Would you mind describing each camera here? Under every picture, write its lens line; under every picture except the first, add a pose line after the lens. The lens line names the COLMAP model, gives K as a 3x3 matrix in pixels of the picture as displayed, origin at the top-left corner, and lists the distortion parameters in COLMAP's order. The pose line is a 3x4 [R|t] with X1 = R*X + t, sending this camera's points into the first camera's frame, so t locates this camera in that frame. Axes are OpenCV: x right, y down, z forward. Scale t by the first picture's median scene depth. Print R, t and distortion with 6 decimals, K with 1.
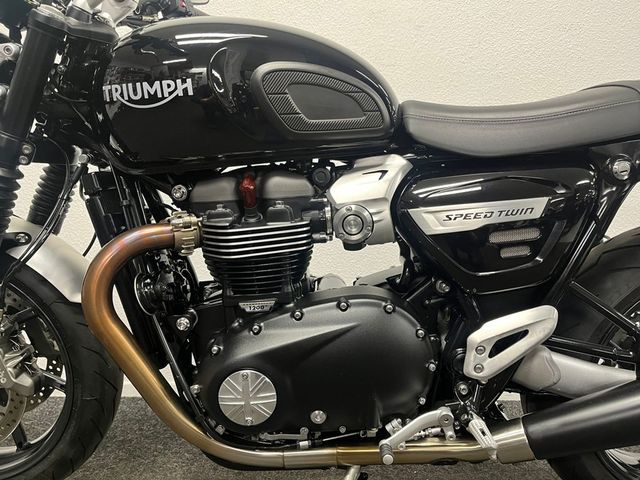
lens RADIAL K [[474.4, 0, 296.5], [0, 474.4, 240.0], [0, 0, 1]] dist [0.043093, -0.003016]
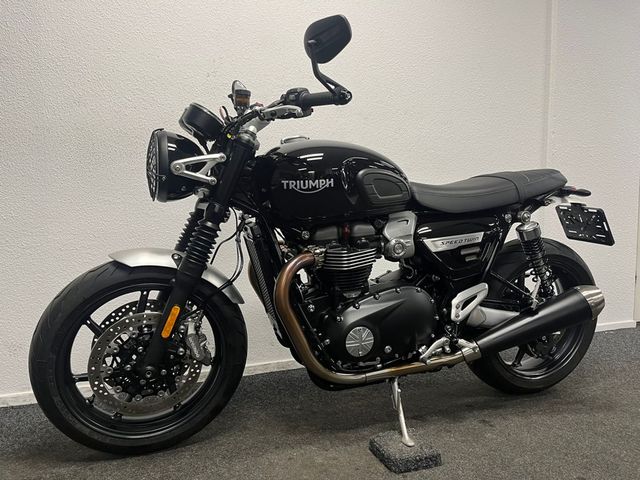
lens RADIAL K [[474.4, 0, 296.5], [0, 474.4, 240.0], [0, 0, 1]] dist [0.043093, -0.003016]
pose [[0.943930, -0.039595, 0.327763, -0.913088], [0.051355, 0.998307, -0.027297, -0.035815], [-0.326127, 0.042599, 0.944366, -0.708418]]
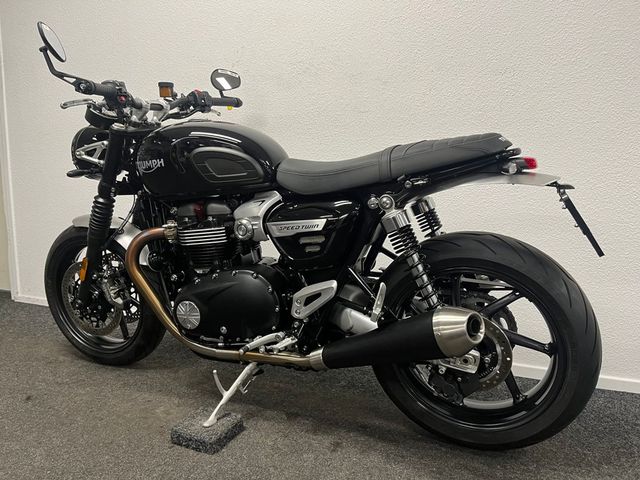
lens RADIAL K [[474.4, 0, 296.5], [0, 474.4, 240.0], [0, 0, 1]] dist [0.043093, -0.003016]
pose [[0.911289, 0.042322, -0.409587, 1.072441], [-0.039597, 0.999101, 0.015135, -0.030480], [0.409859, 0.002426, 0.912146, -0.613352]]
